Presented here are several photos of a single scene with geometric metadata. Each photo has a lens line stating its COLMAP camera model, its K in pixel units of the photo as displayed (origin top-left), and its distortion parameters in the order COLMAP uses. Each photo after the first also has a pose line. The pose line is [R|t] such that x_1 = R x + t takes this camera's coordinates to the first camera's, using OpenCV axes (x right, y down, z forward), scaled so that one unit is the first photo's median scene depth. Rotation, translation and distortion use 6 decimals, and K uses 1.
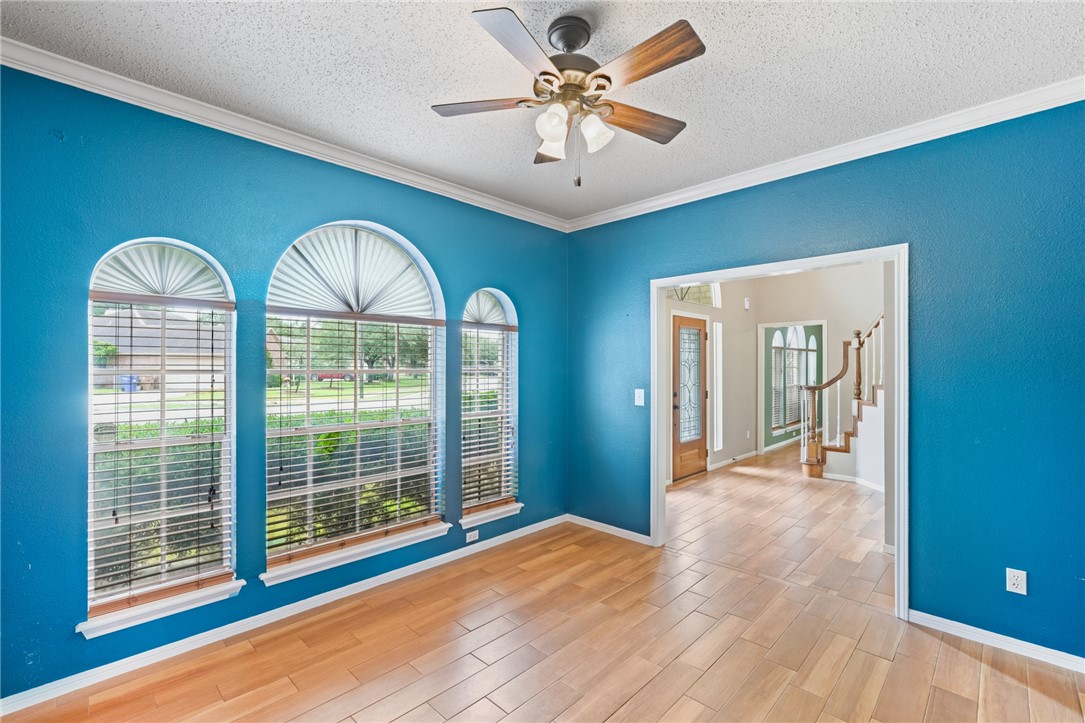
lens RADIAL K [[493.6, 0, 544.0], [0, 493.6, 367.5], [0, 0, 1]] dist [-0.002622, -0.000136]
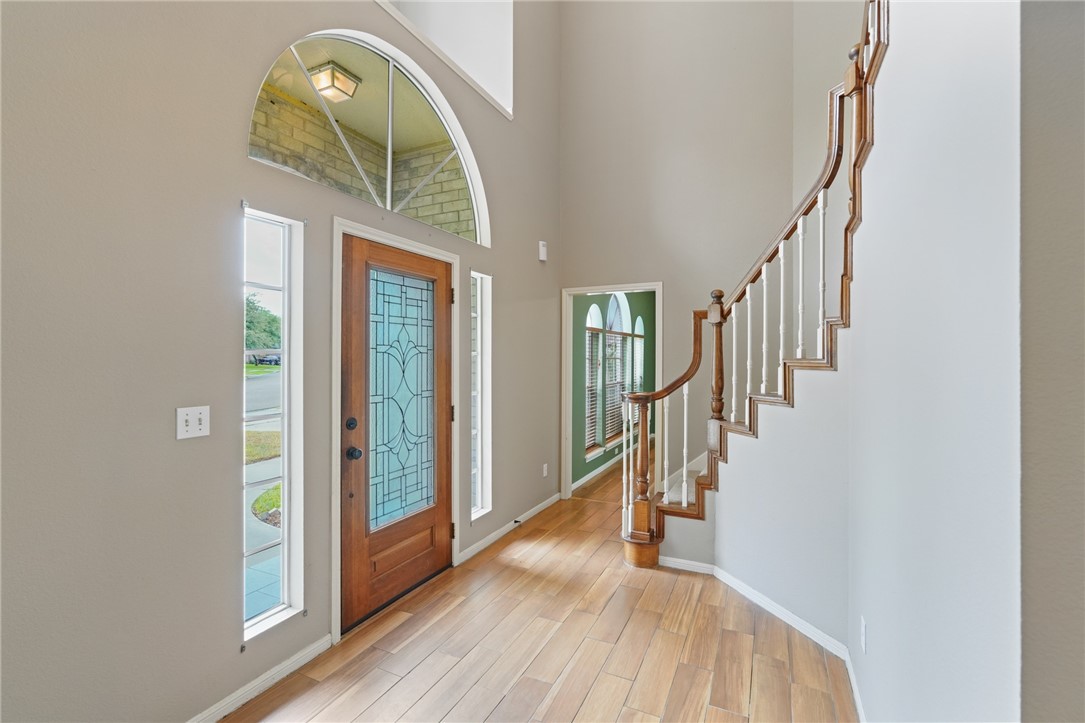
lens RADIAL K [[493.6, 0, 542.0], [0, 493.6, 359.4], [0, 0, 1]] dist [-0.002622, -0.000136]
pose [[0.952740, 0.002222, 0.303779, 0.265038], [-0.003448, 0.999988, 0.003499, -0.001431], [-0.303768, -0.004381, 0.952736, 0.498683]]
